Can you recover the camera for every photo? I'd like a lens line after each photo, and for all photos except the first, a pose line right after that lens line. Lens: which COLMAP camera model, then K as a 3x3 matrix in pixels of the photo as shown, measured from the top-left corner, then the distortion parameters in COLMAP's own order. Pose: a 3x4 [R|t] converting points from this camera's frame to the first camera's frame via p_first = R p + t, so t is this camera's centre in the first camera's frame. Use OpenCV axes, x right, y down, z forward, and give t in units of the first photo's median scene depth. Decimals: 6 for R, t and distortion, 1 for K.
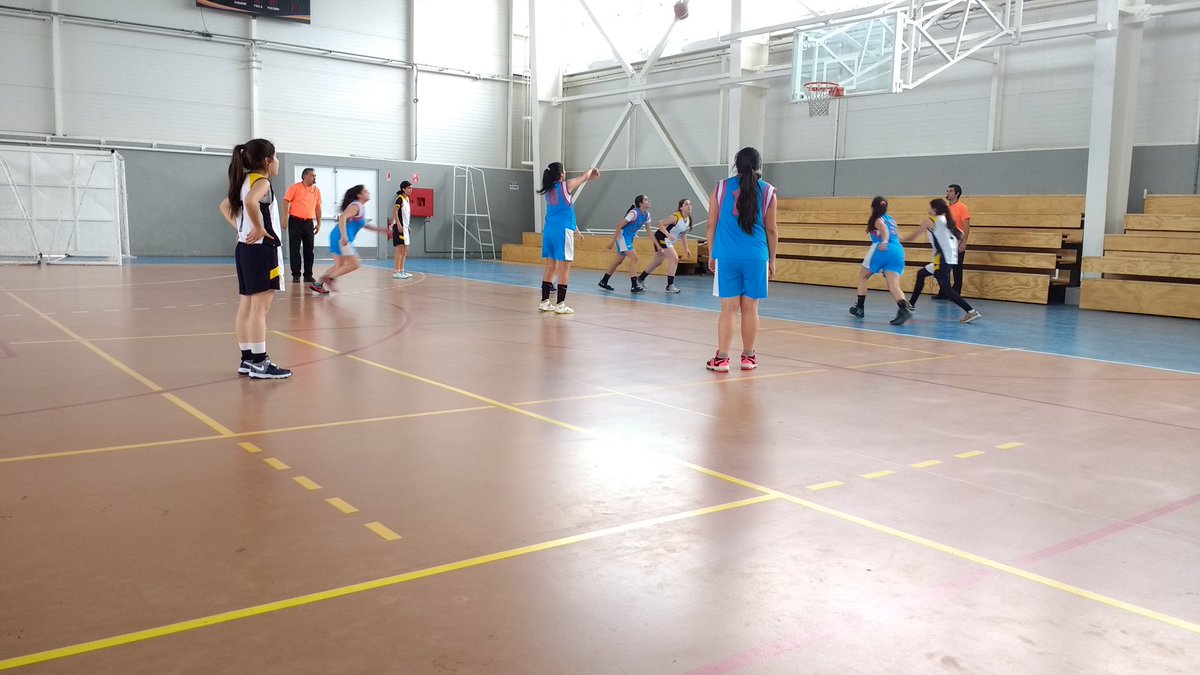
lens RADIAL K [[947.2, 0, 594.2], [0, 947.2, 337.5], [0, 0, 1]] dist [0.103494, -0.165835]
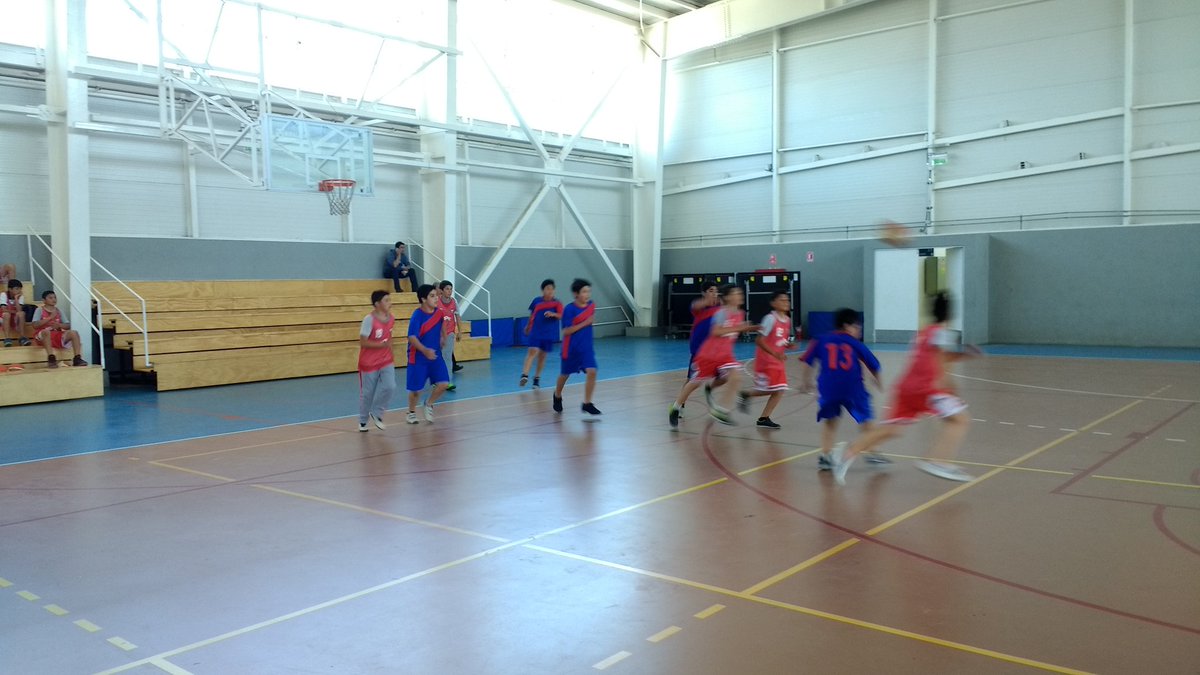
lens RADIAL K [[947.2, 0, 587.5], [0, 947.2, 338.1], [0, 0, 1]] dist [0.103494, -0.165835]
pose [[-0.214353, -0.076011, 0.973794, -1.040062], [0.132202, 0.985536, 0.106028, -0.202397], [-0.967768, 0.151465, -0.201204, 1.286209]]
